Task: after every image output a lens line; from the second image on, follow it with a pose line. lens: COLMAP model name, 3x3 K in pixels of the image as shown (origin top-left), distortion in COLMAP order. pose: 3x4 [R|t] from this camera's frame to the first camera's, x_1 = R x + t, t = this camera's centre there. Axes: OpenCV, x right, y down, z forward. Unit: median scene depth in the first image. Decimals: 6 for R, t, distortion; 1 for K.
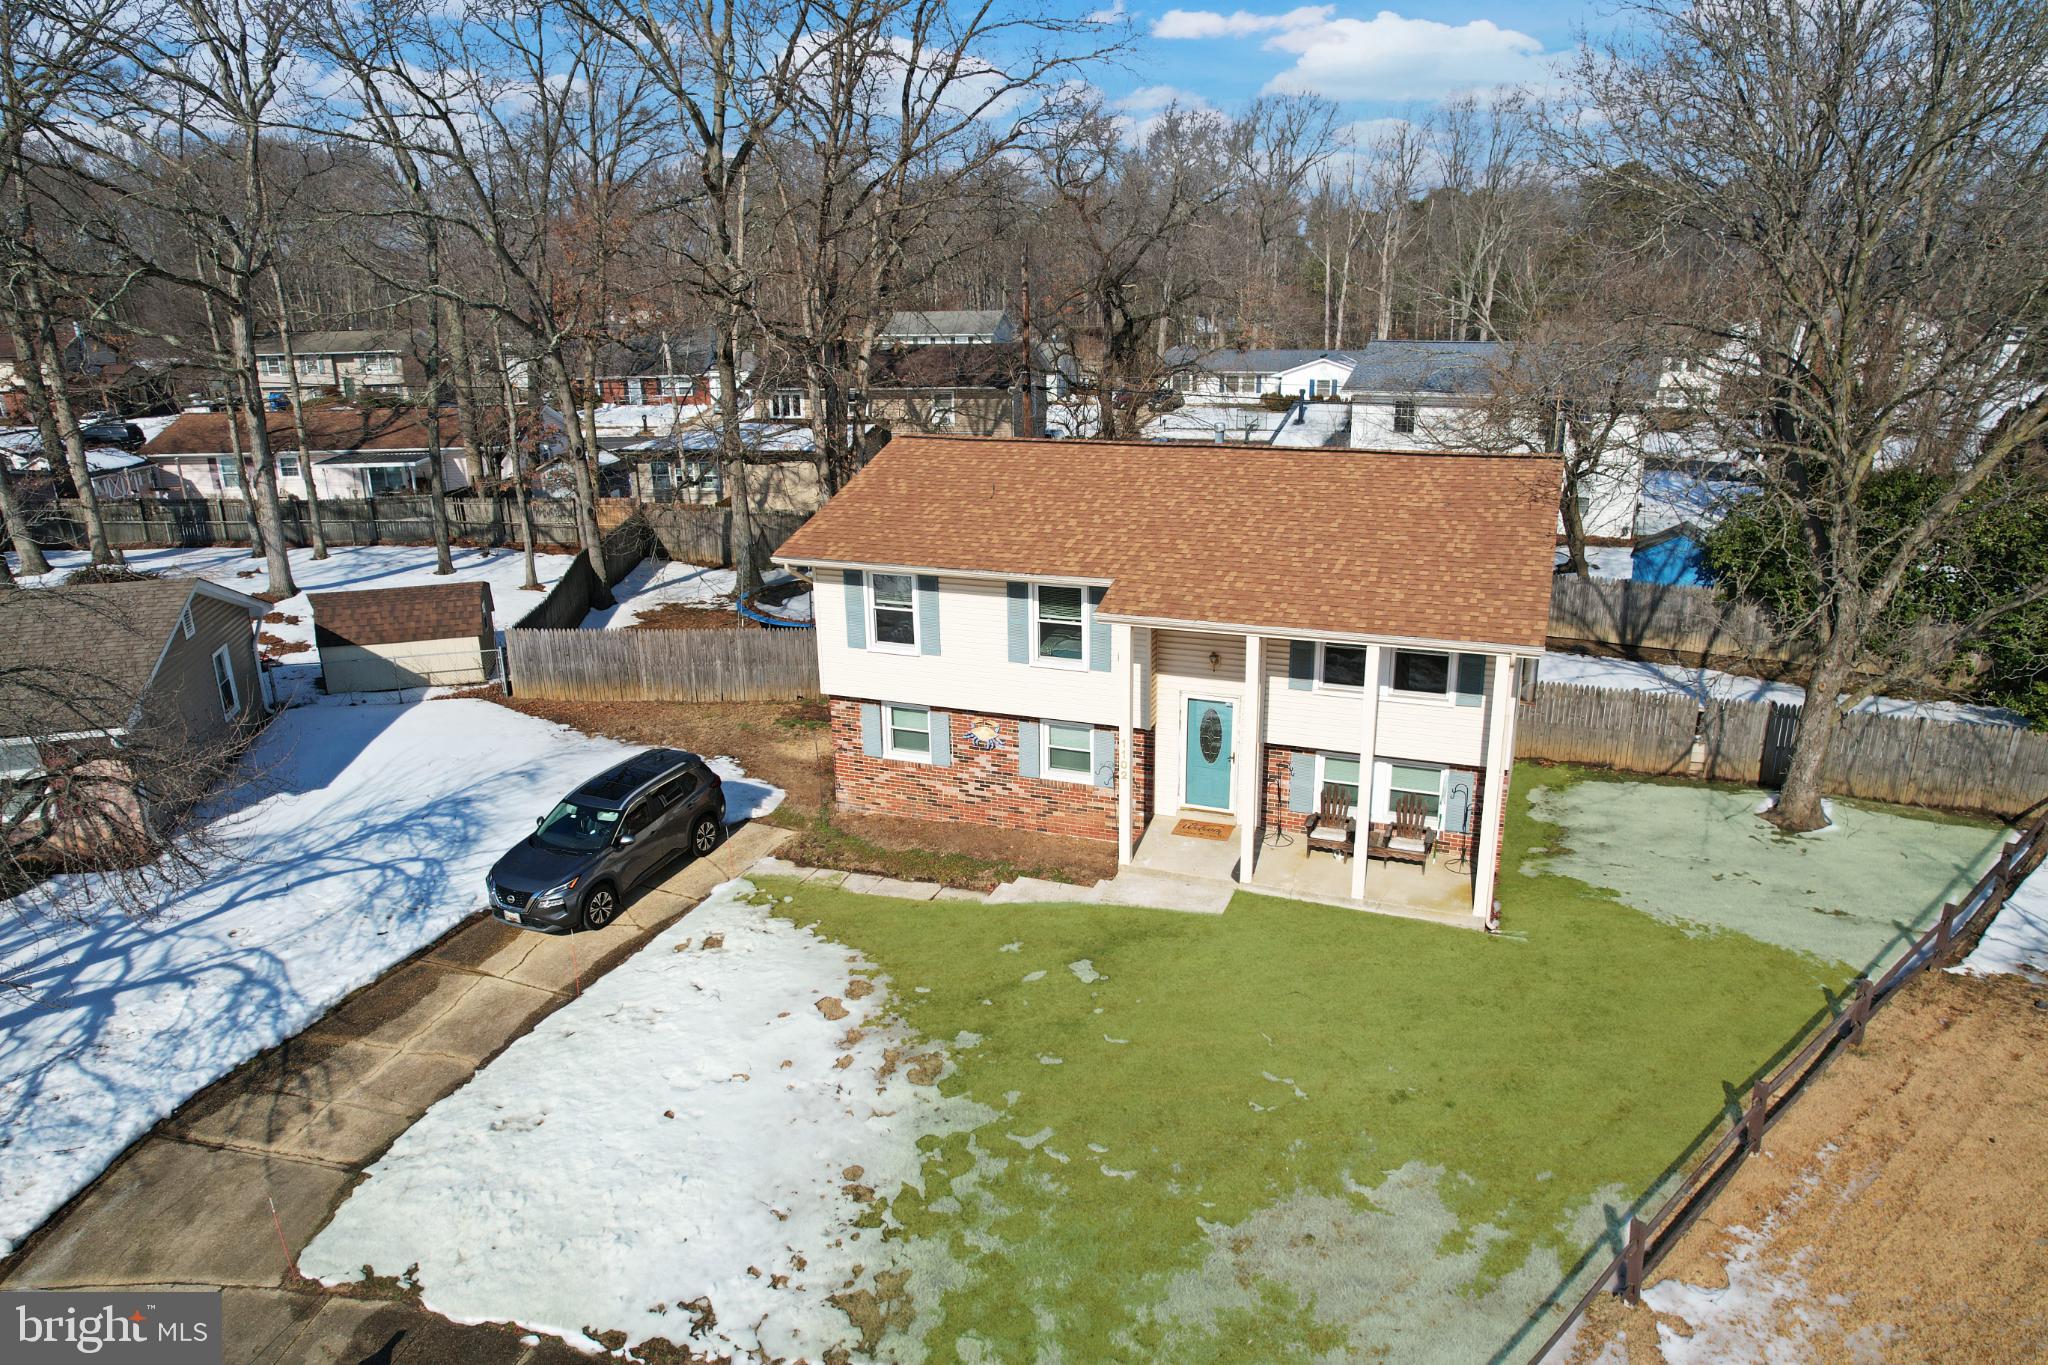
lens RADIAL K [[1278.4, 0, 1024.4], [0, 1278.4, 686.5], [0, 0, 1]] dist [-0.010678, -0.000052]
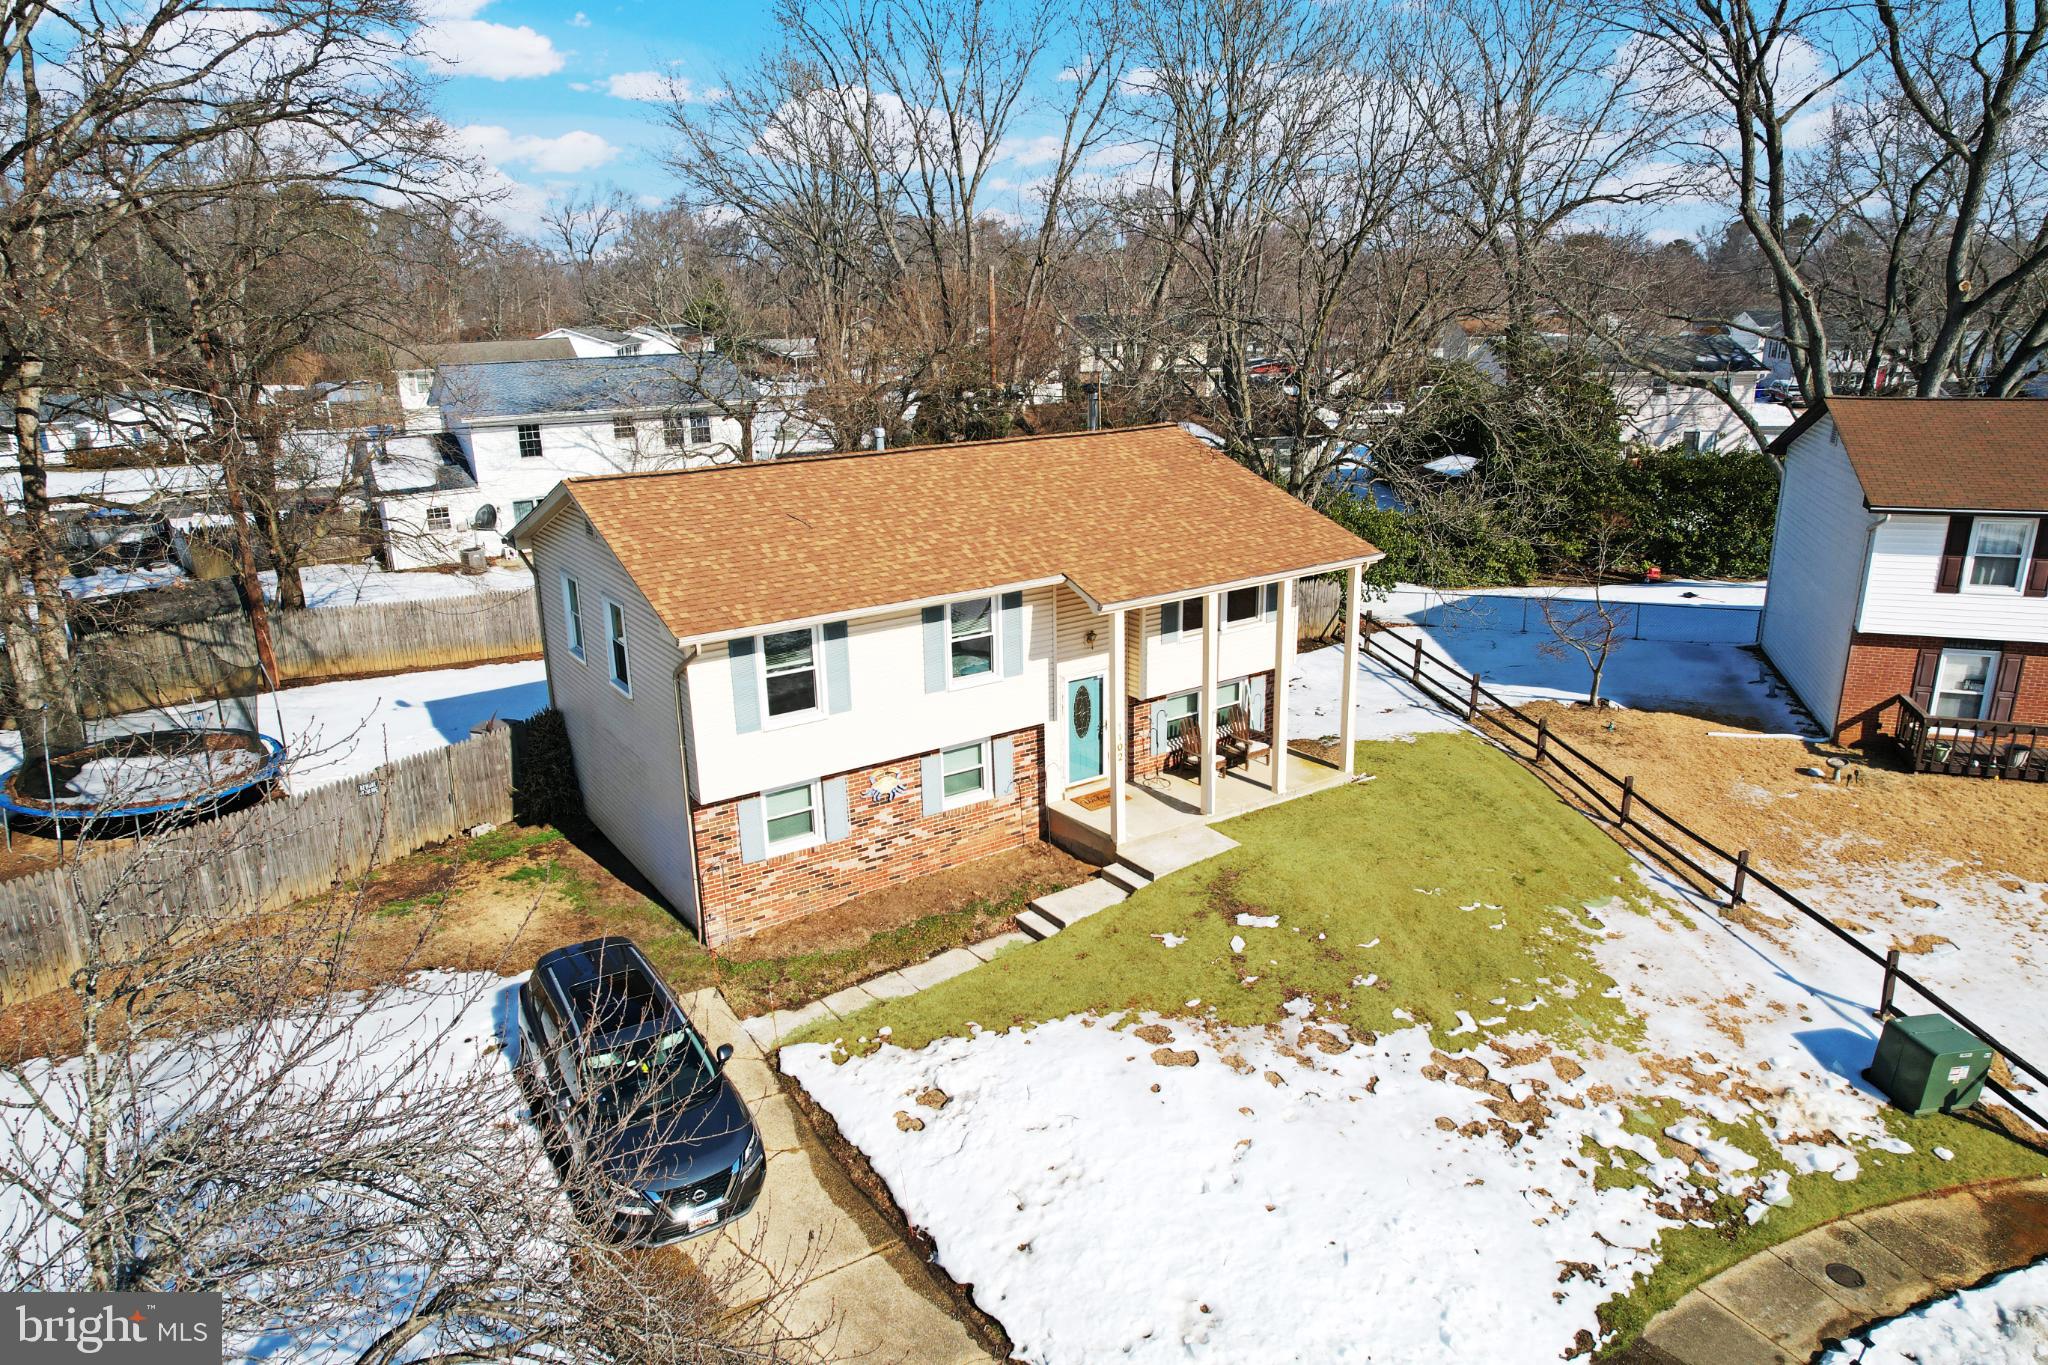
lens RADIAL K [[1278.4, 0, 1024.4], [0, 1278.4, 678.5], [0, 0, 1]] dist [-0.010678, -0.000052]
pose [[0.552298, -0.229644, 0.801393, -0.731376], [0.250018, 0.962687, 0.103559, -0.111567], [-0.795272, 0.143167, 0.589105, 0.412532]]
